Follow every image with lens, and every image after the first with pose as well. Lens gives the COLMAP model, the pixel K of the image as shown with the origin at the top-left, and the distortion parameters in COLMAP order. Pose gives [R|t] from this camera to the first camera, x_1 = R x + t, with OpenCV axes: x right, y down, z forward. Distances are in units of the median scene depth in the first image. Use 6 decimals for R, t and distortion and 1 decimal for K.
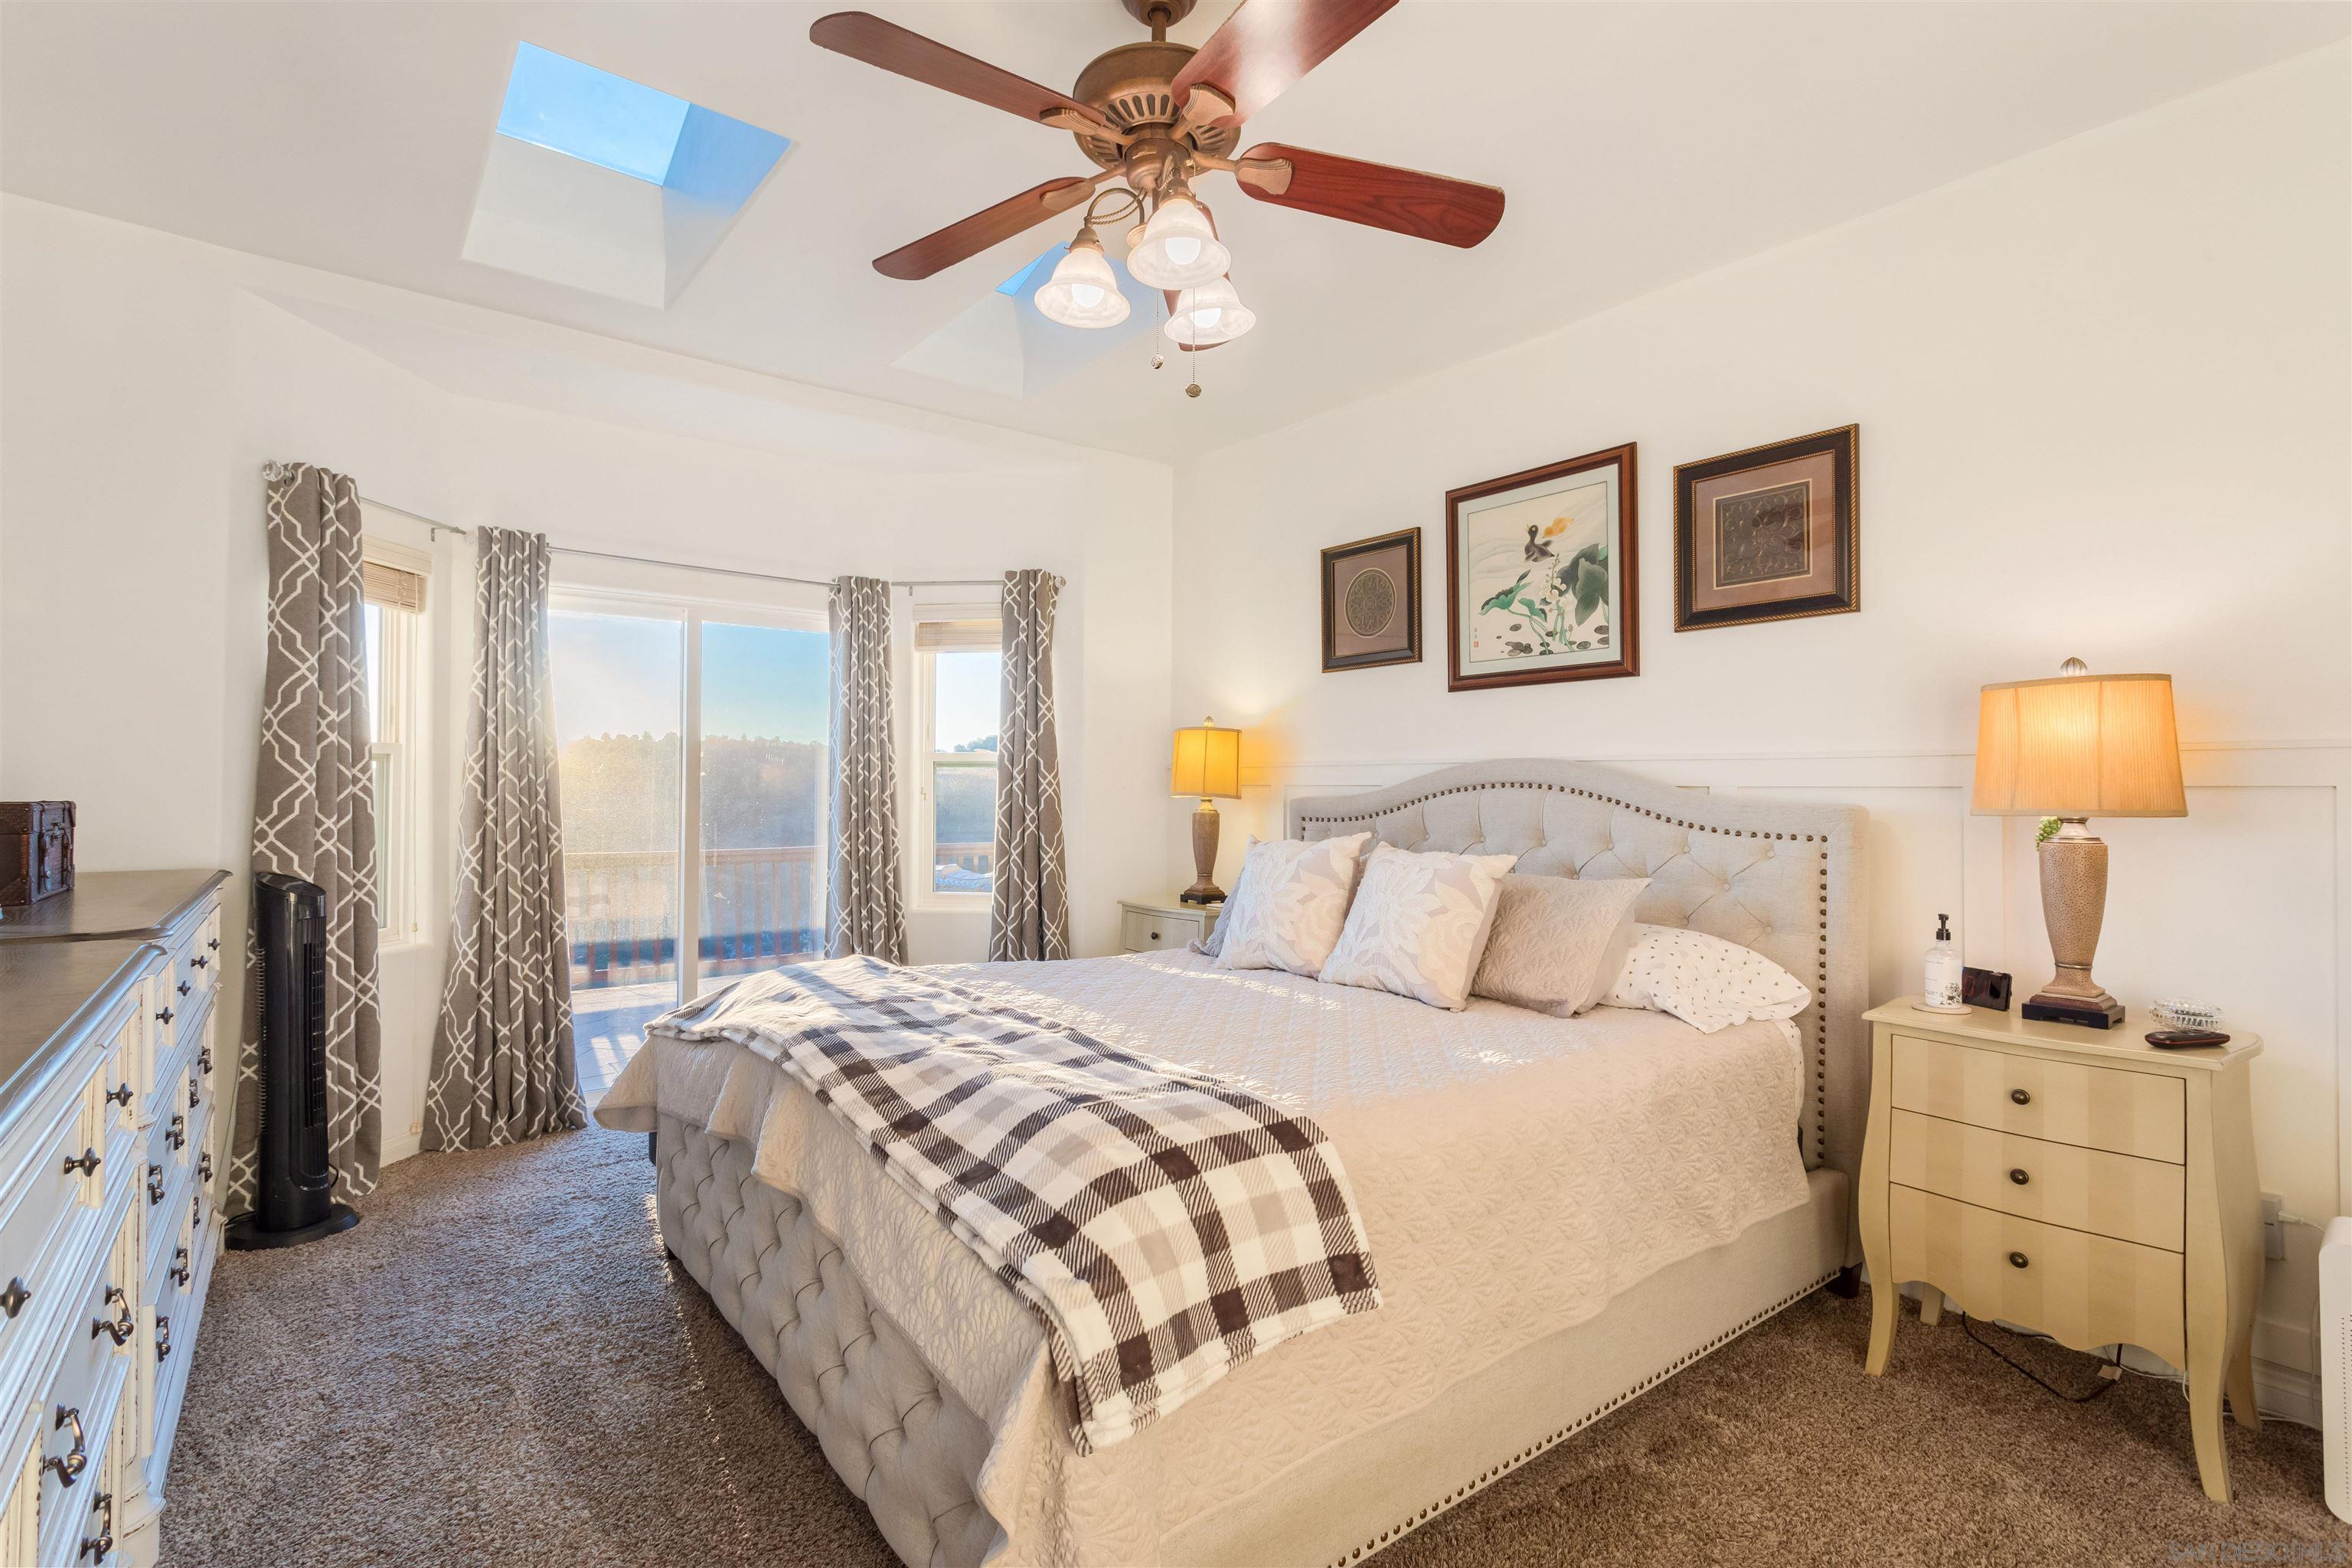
lens RADIAL K [[1141.8, 0, 1166.0], [0, 1141.8, 778.5], [0, 0, 1]] dist [0.002365, 0.000920]
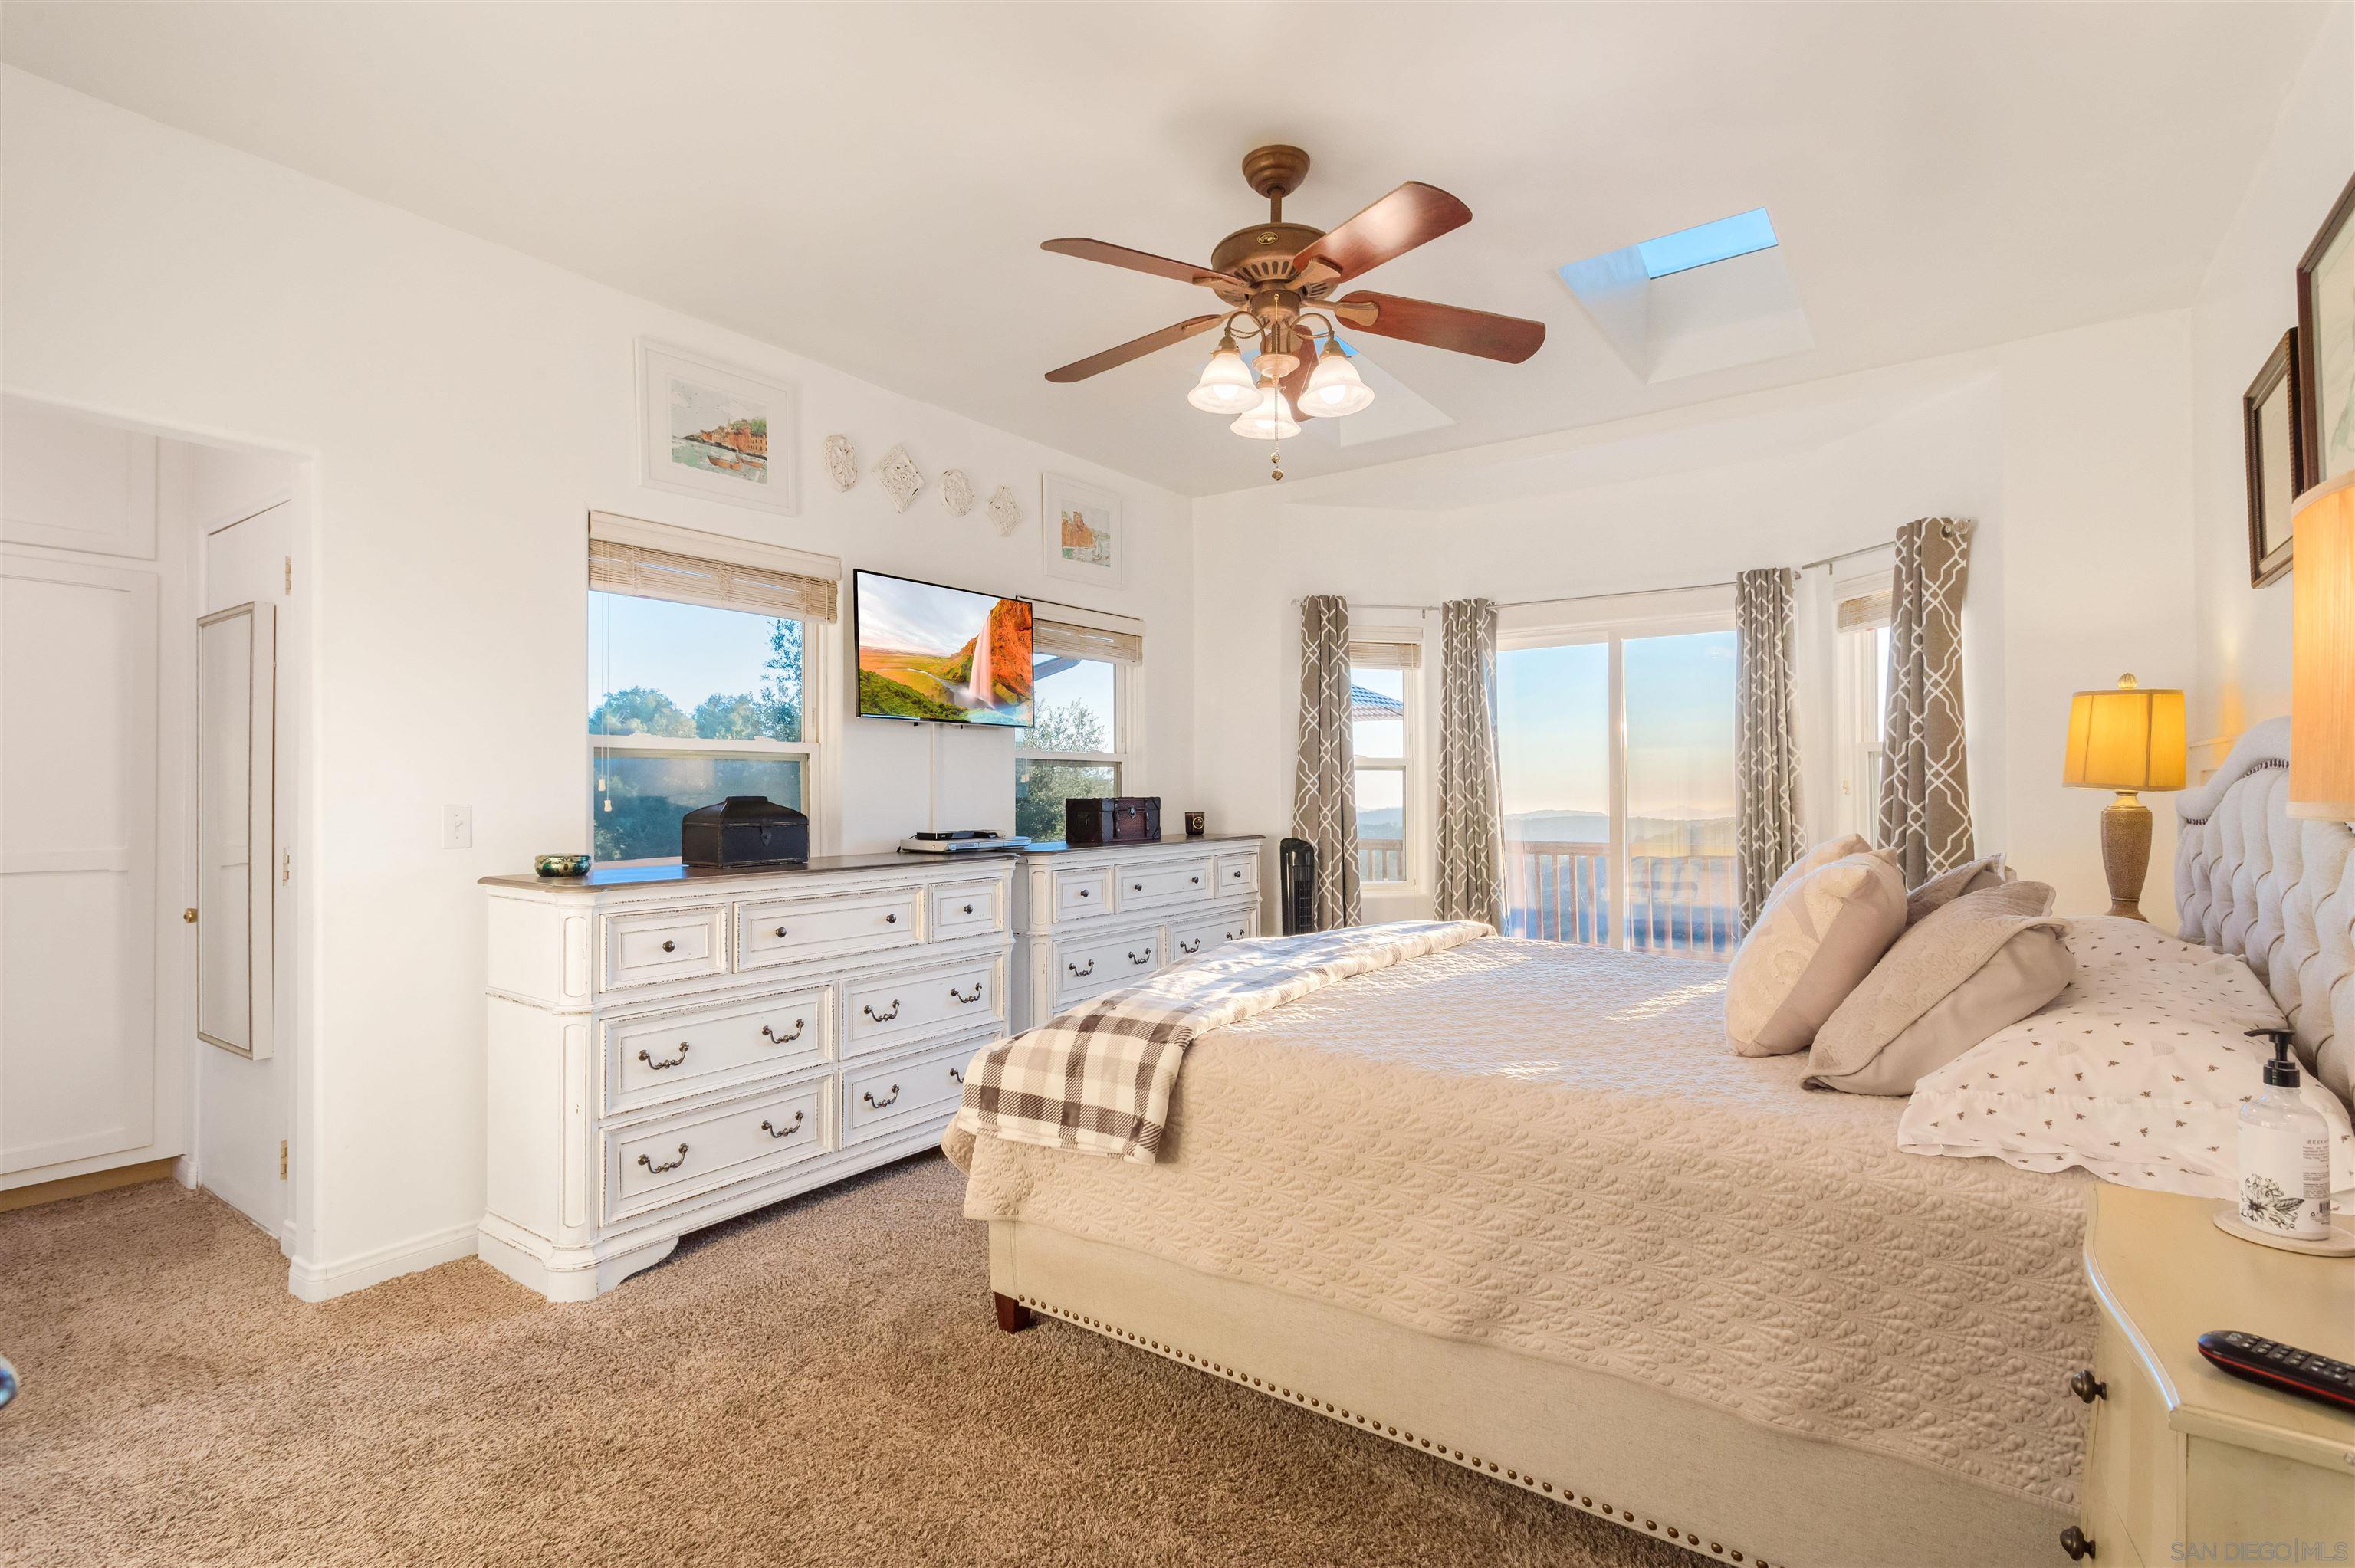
lens RADIAL K [[1143.1, 0, 1167.5], [0, 1143.1, 778.5], [0, 0, 1]] dist [0.002365, 0.000920]
pose [[0.268705, -0.018103, -0.963052, 0.557453], [0.020580, 0.999703, -0.013049, 0.007246], [0.963003, -0.016314, 0.268998, 0.241677]]
